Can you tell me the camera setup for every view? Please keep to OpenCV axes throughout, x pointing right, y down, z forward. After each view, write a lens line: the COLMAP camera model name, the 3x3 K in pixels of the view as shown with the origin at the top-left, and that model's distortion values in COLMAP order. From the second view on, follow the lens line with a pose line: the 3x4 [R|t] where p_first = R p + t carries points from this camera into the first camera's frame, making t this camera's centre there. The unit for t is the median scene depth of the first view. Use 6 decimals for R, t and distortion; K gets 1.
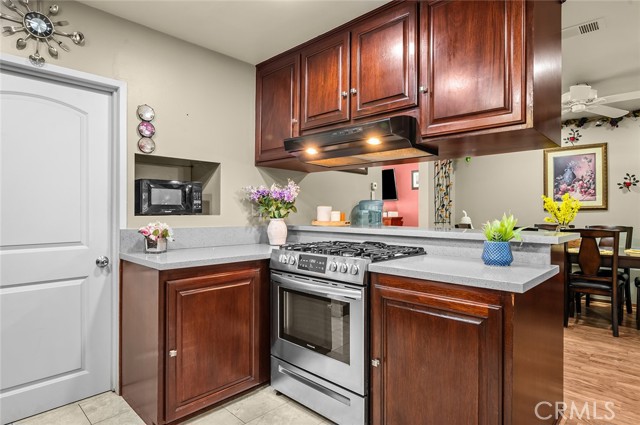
lens RADIAL K [[353.4, 0, 320.0], [0, 353.4, 212.5], [0, 0, 1]] dist [-0.000500, 0.000117]
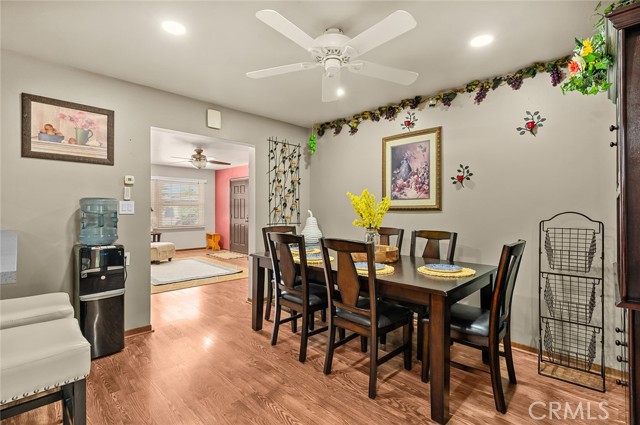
lens RADIAL K [[300.3, 0, 320.0], [0, 300.3, 212.5], [0, 0, 1]] dist [-0.001921, -0.000311]
pose [[0.999697, 0.002451, -0.024480, 0.539744], [-0.002225, 0.999955, 0.009239, -0.008264], [0.024501, -0.009181, 0.999658, 0.302985]]
